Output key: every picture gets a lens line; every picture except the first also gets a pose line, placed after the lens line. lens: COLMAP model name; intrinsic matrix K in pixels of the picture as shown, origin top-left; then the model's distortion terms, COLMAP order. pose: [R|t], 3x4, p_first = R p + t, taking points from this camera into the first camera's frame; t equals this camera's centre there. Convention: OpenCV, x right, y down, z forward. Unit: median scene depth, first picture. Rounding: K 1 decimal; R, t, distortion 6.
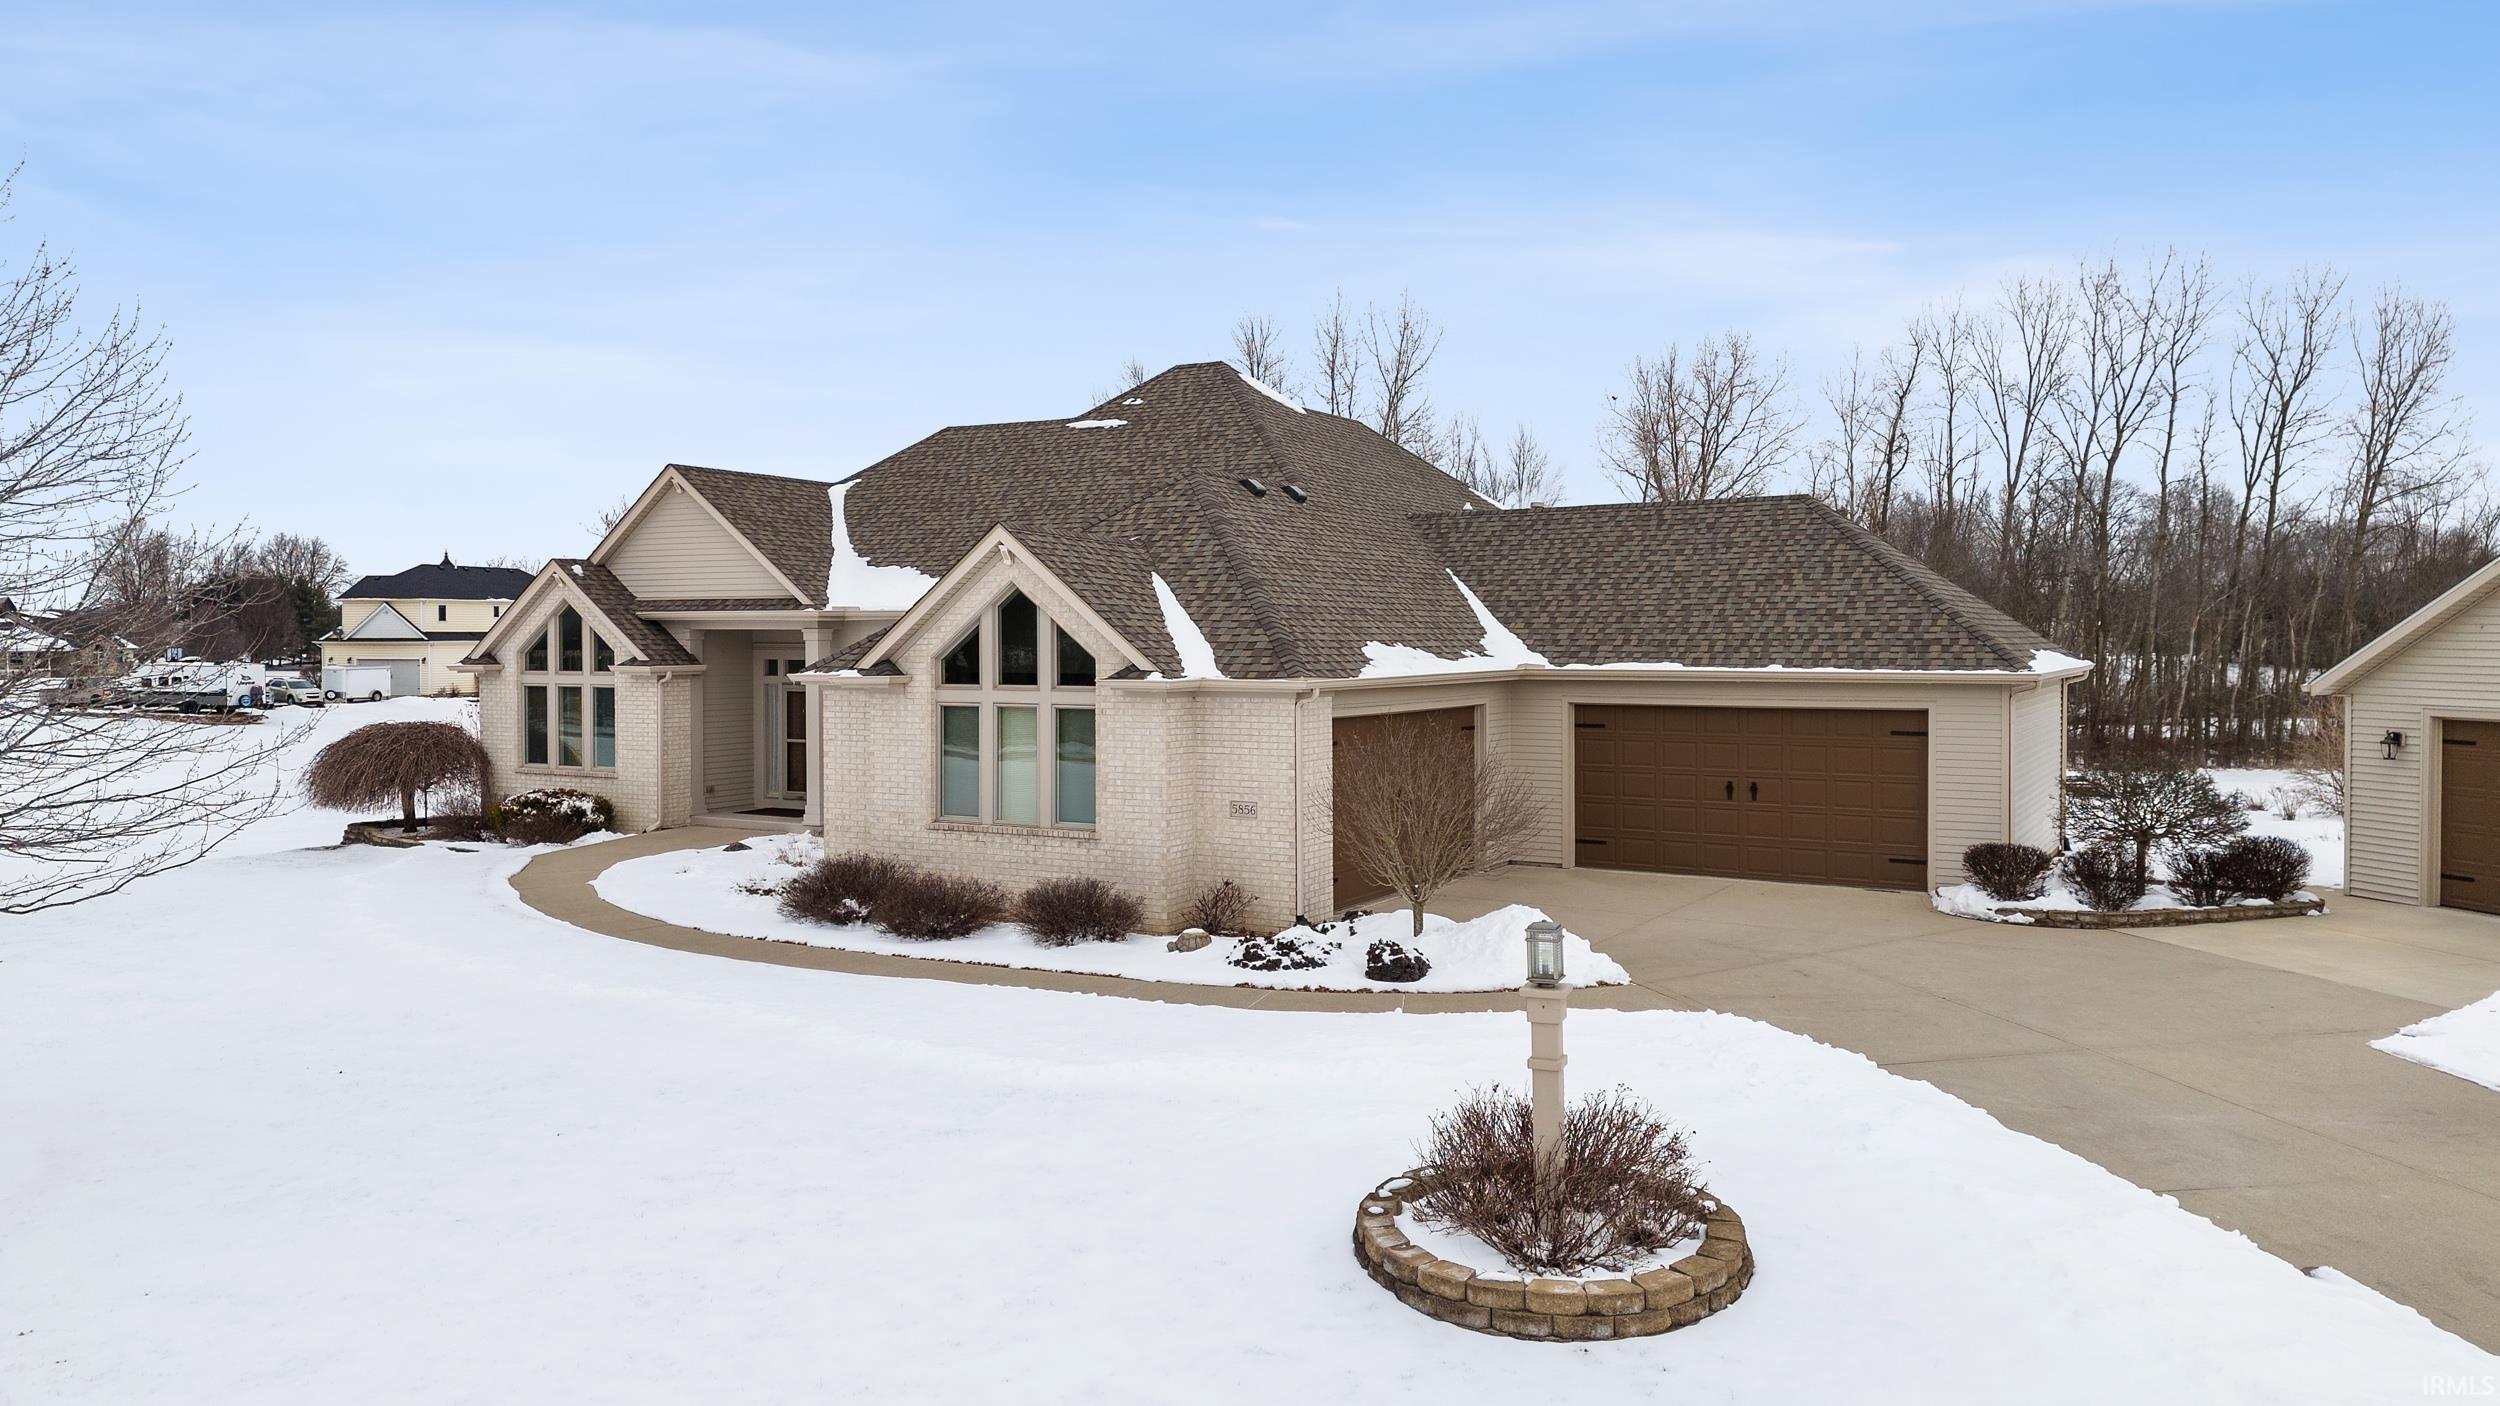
lens RADIAL K [[1738.2, 0, 1250.0], [0, 1738.2, 703.0], [0, 0, 1]] dist [0.164359, -0.223425]
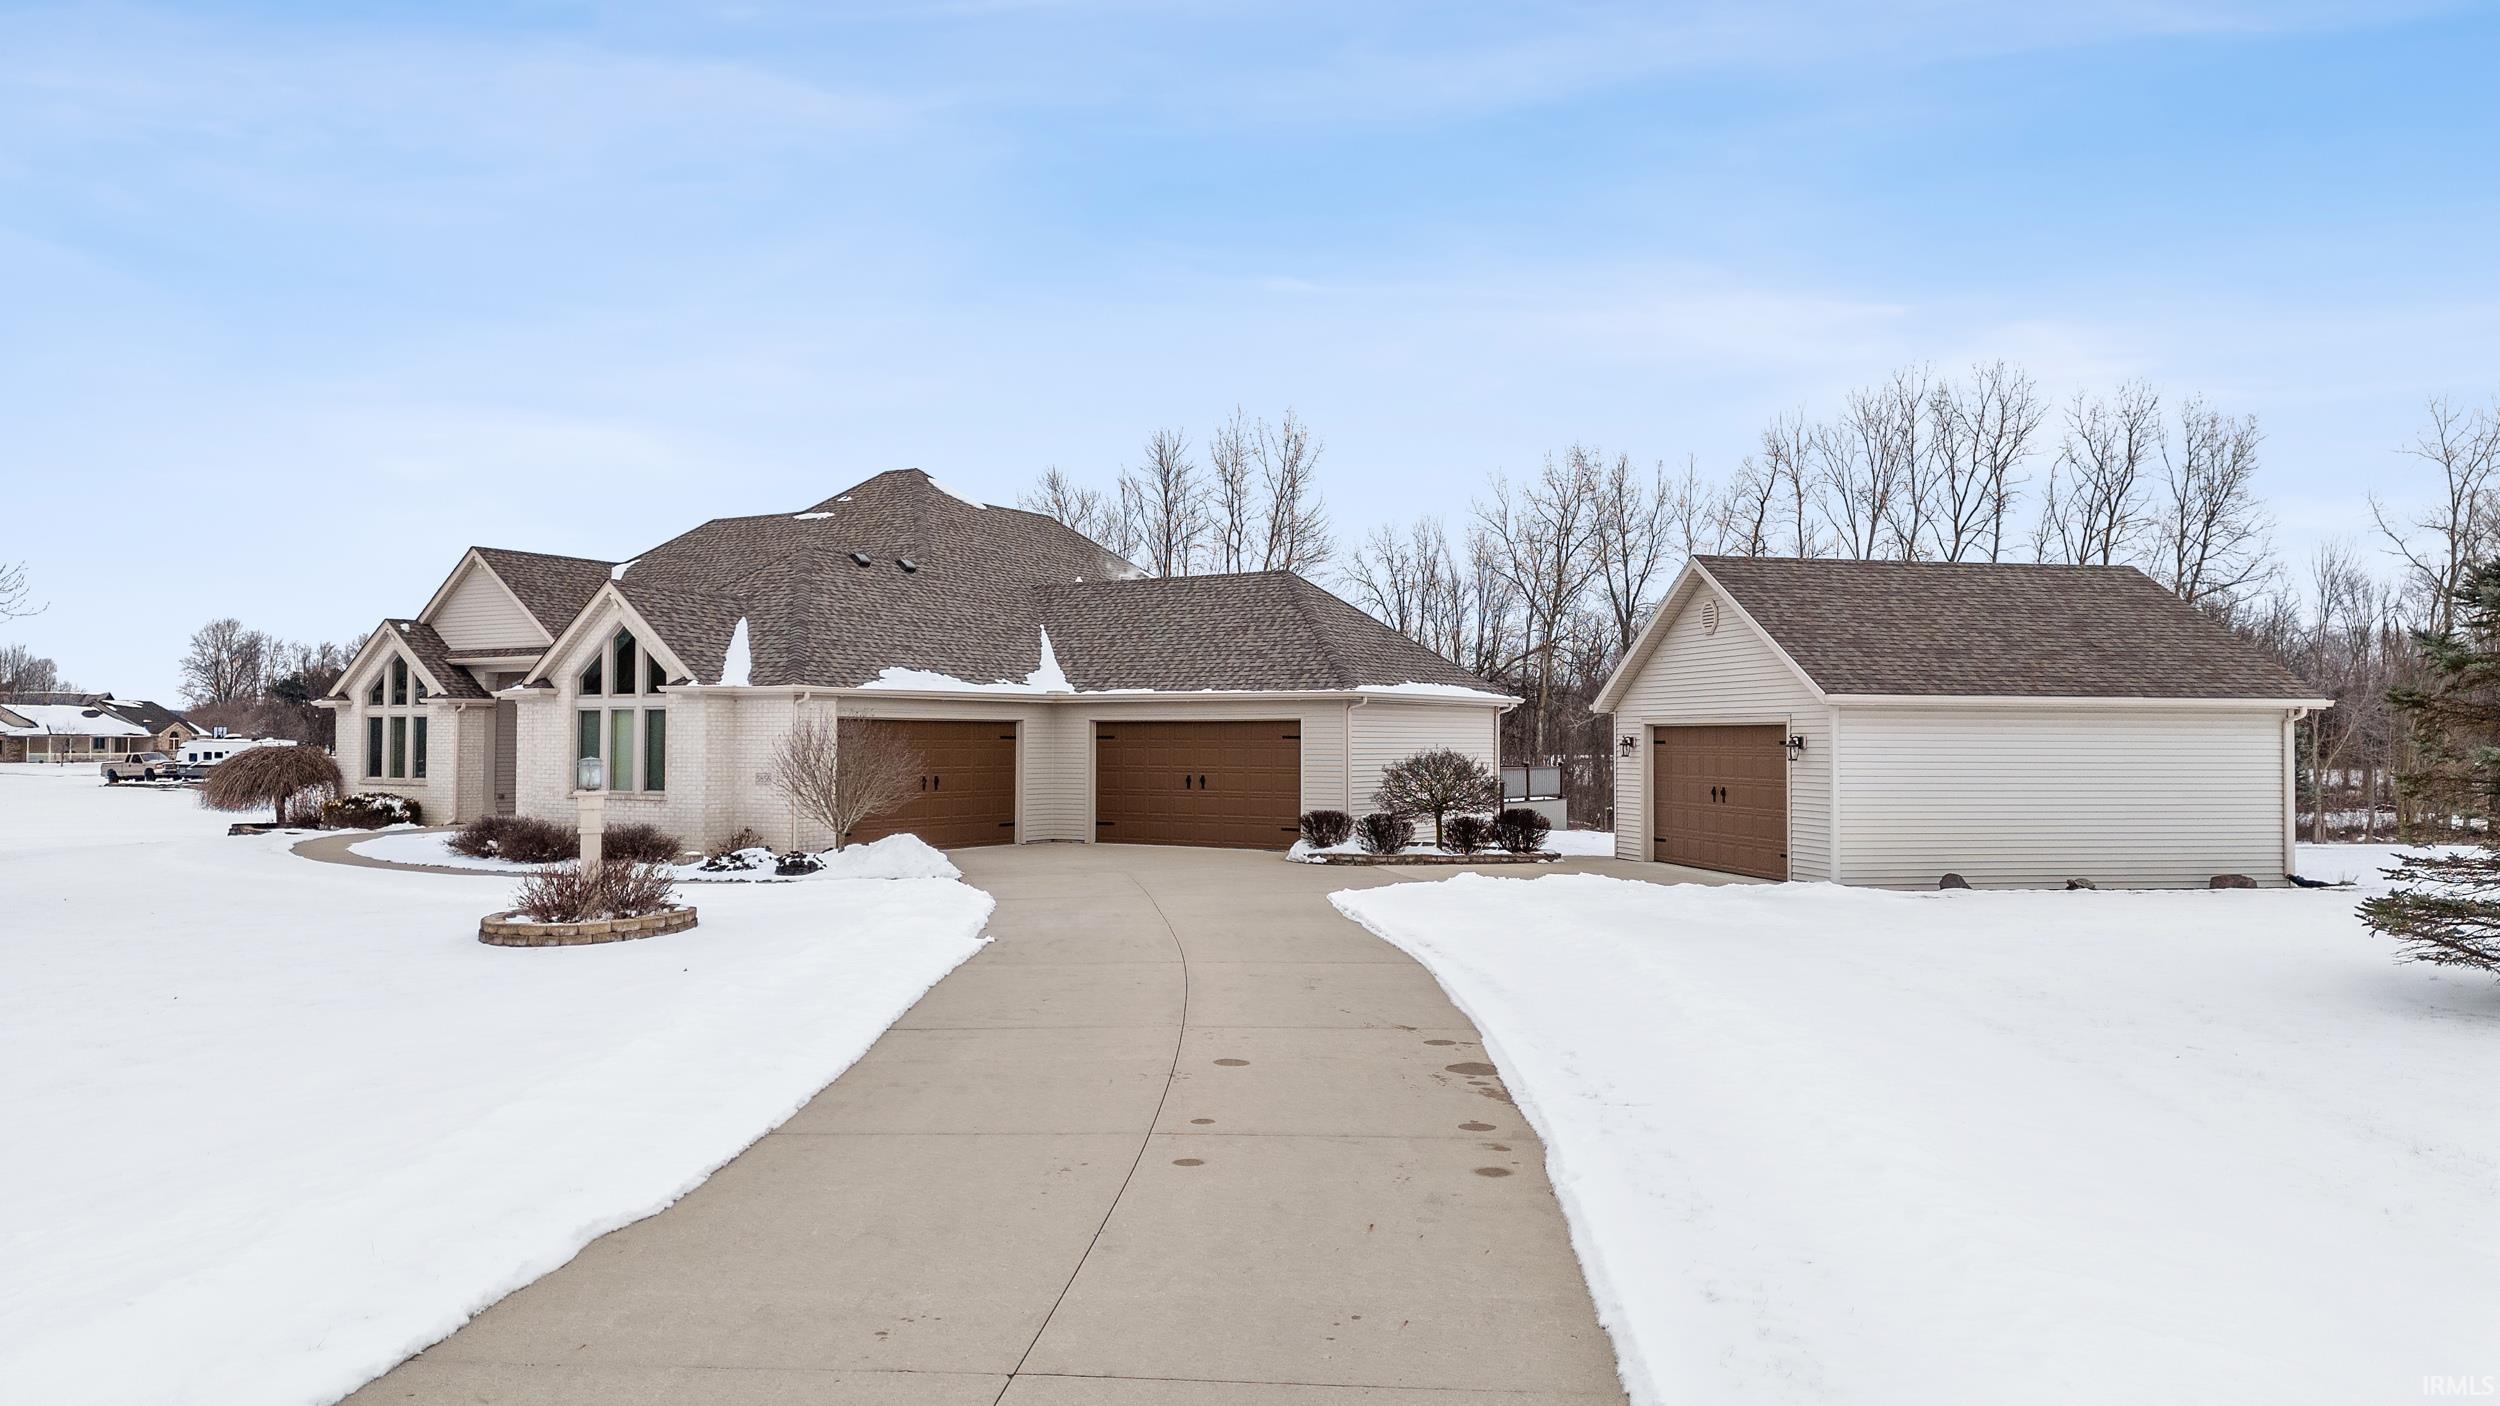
lens RADIAL K [[1730.3, 0, 1237.1], [0, 1730.3, 704.0], [0, 0, 1]] dist [0.112005, -0.121448]
pose [[0.999023, 0.004024, -0.044018, 0.301335], [-0.006561, 0.998316, -0.057638, 0.054102], [0.043712, 0.057871, 0.997367, -0.278458]]
